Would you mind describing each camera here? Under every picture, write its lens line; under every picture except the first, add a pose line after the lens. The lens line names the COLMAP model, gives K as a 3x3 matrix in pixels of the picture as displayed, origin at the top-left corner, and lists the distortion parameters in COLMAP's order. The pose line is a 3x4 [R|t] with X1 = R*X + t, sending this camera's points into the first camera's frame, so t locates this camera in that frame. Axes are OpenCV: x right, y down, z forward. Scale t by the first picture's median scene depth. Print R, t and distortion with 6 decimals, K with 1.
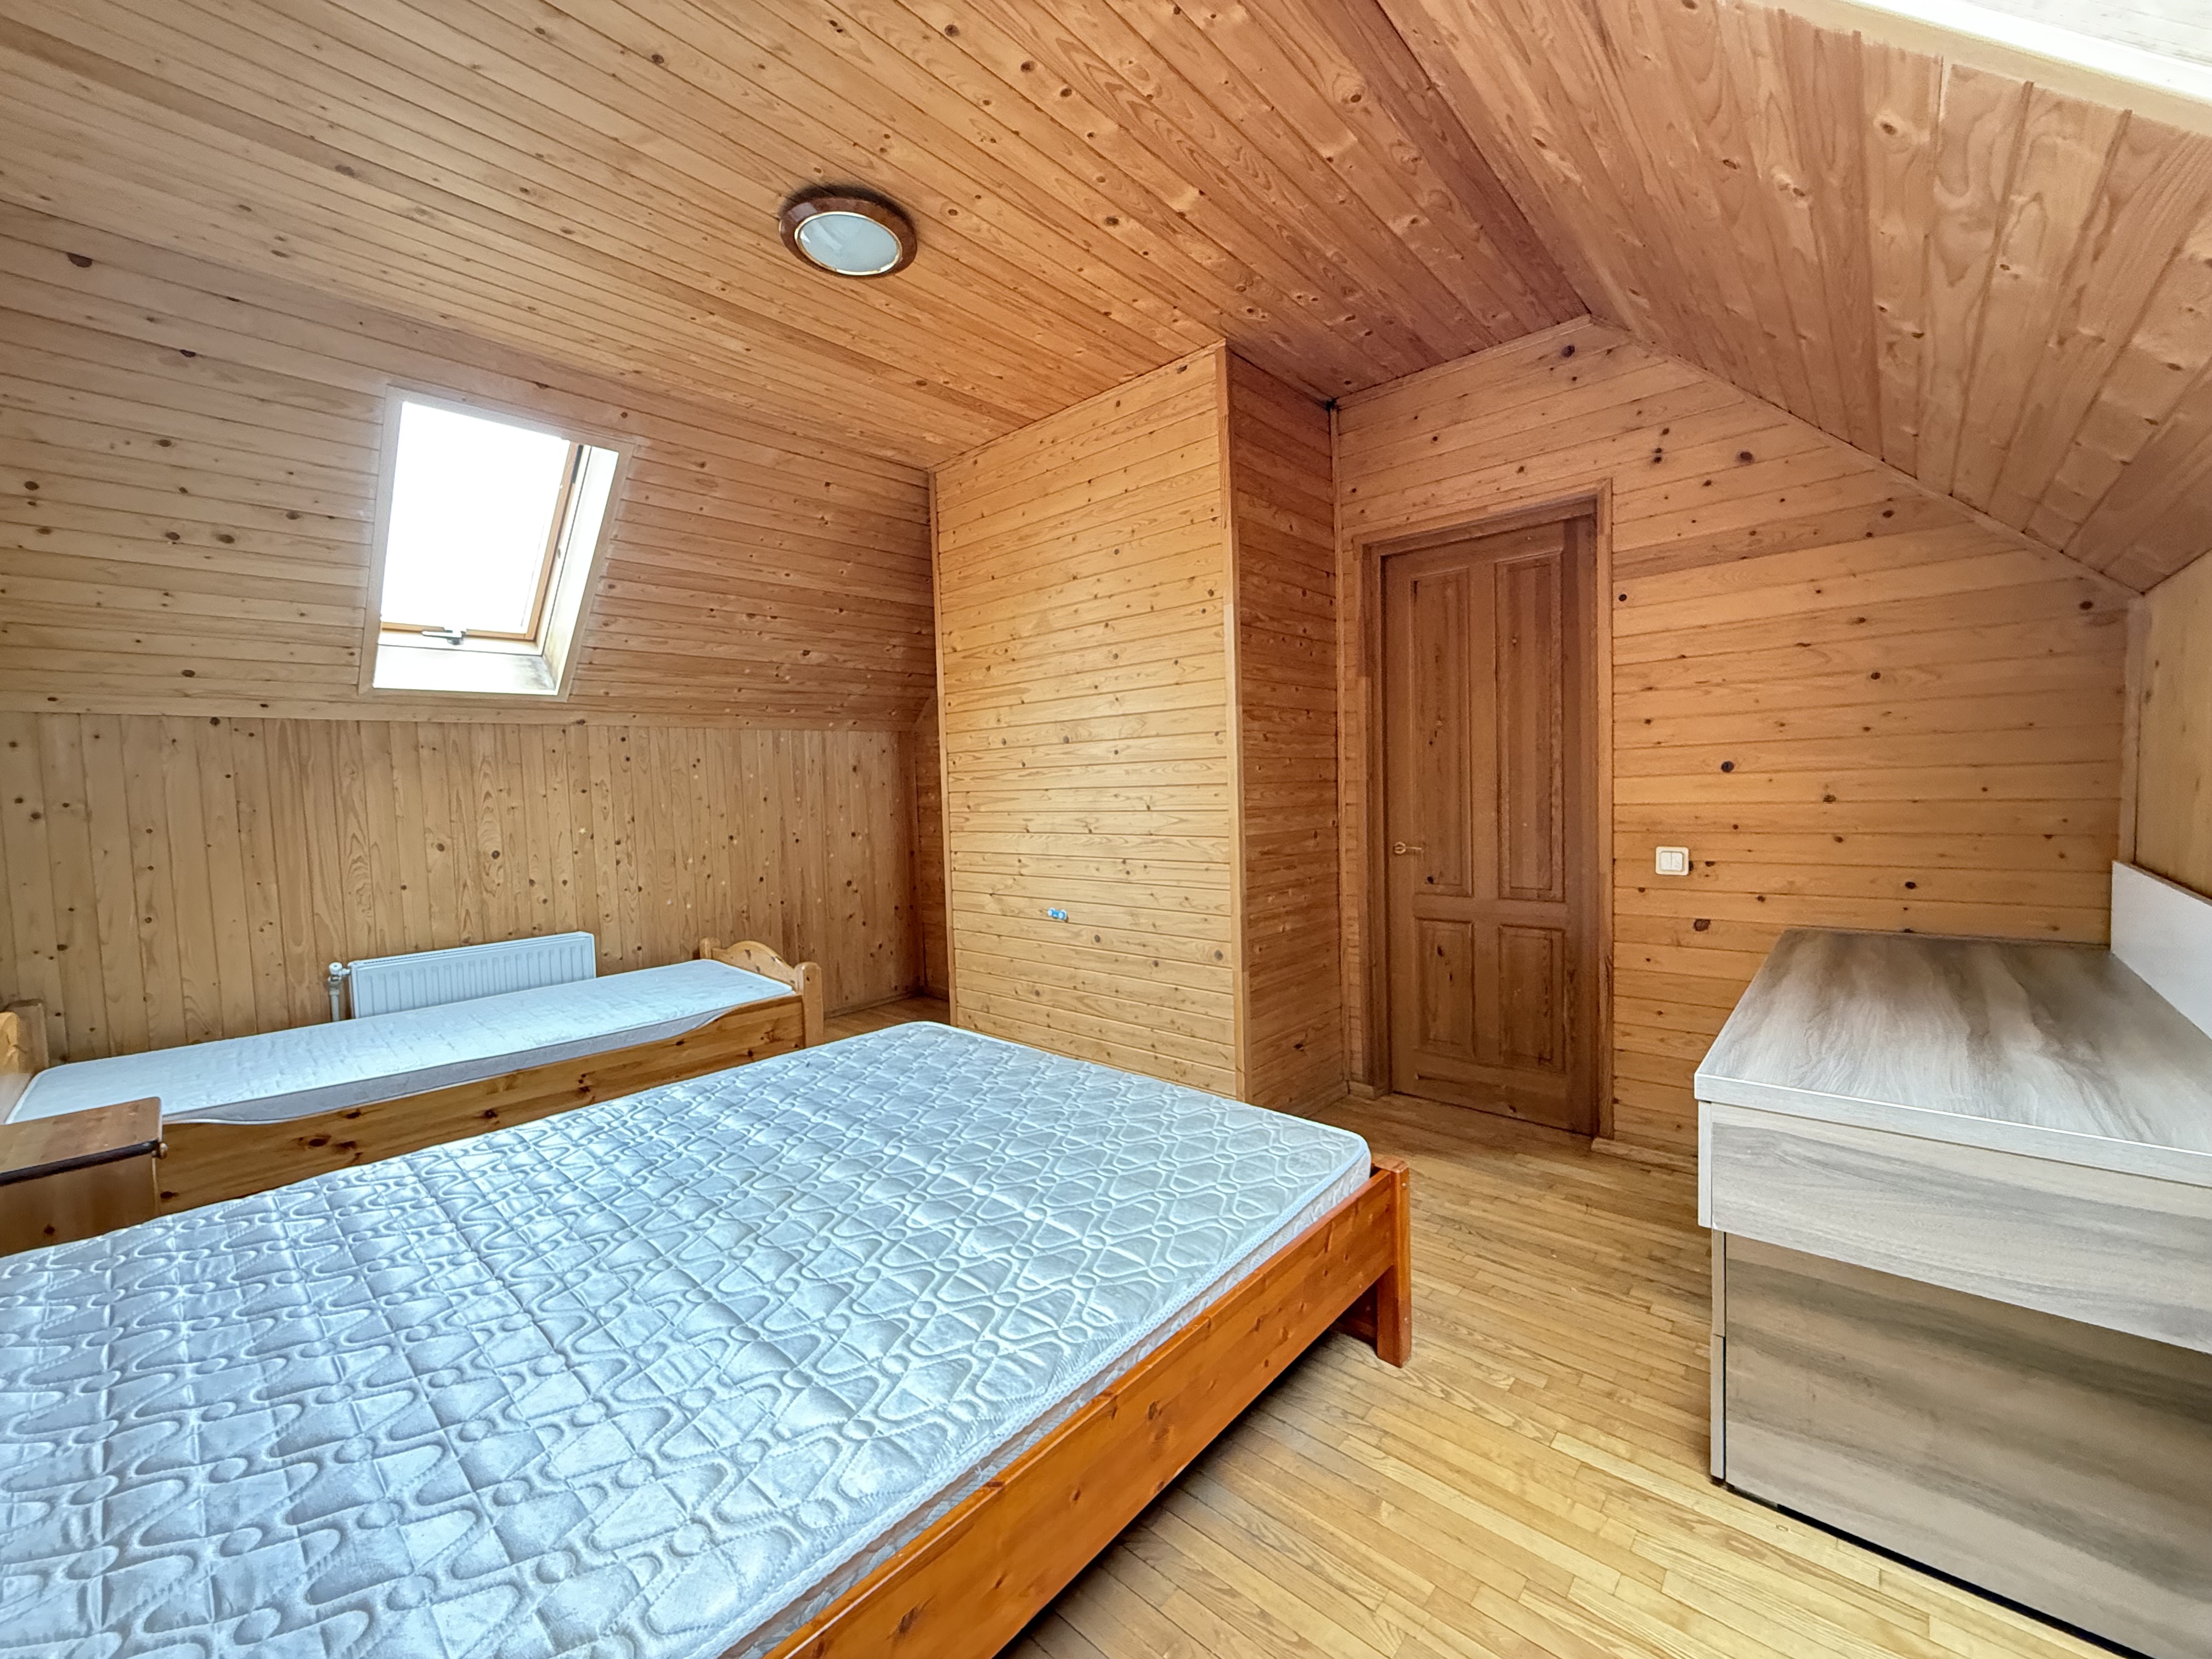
lens RADIAL K [[880.4, 0, 1100.9], [0, 880.4, 828.9], [0, 0, 1]] dist [-0.000891, 0.000323]
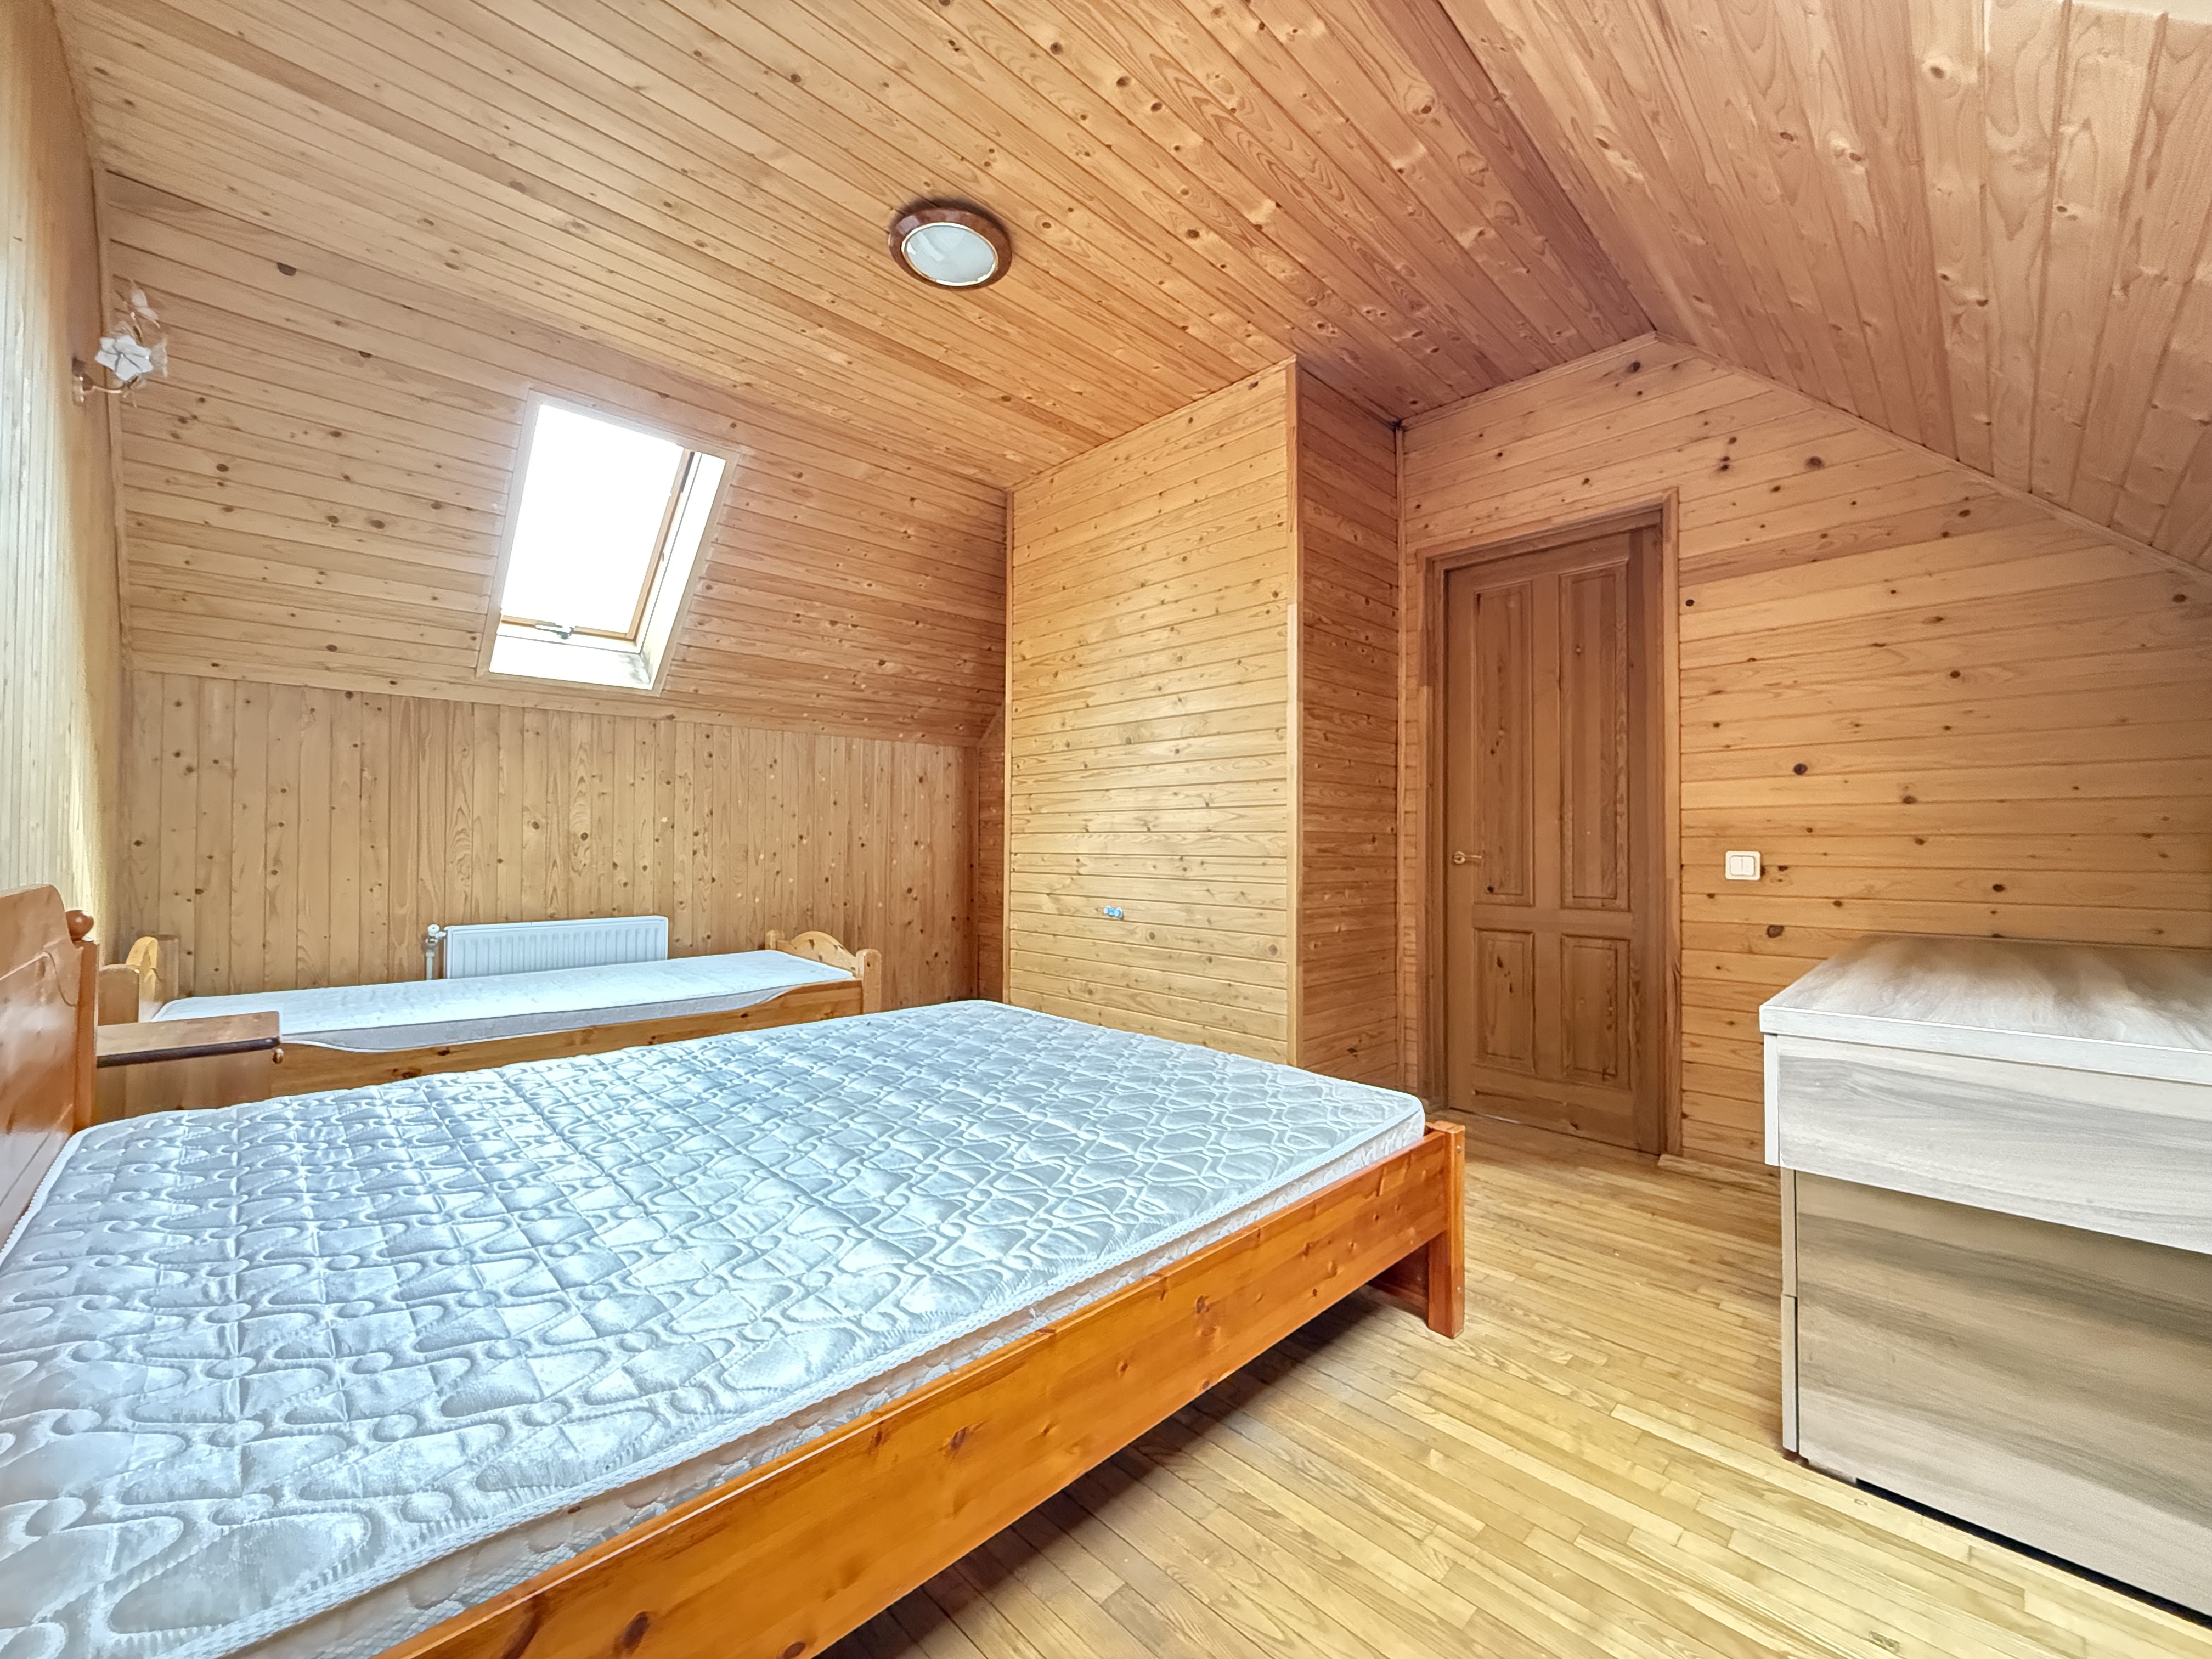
lens RADIAL K [[880.4, 0, 1100.9], [0, 880.4, 828.9], [0, 0, 1]] dist [-0.000891, 0.000323]
pose [[0.997457, 0.035771, -0.061645, -0.007226], [-0.039765, 0.997104, -0.064822, 0.109737], [0.059148, 0.067108, 0.995991, -0.028059]]
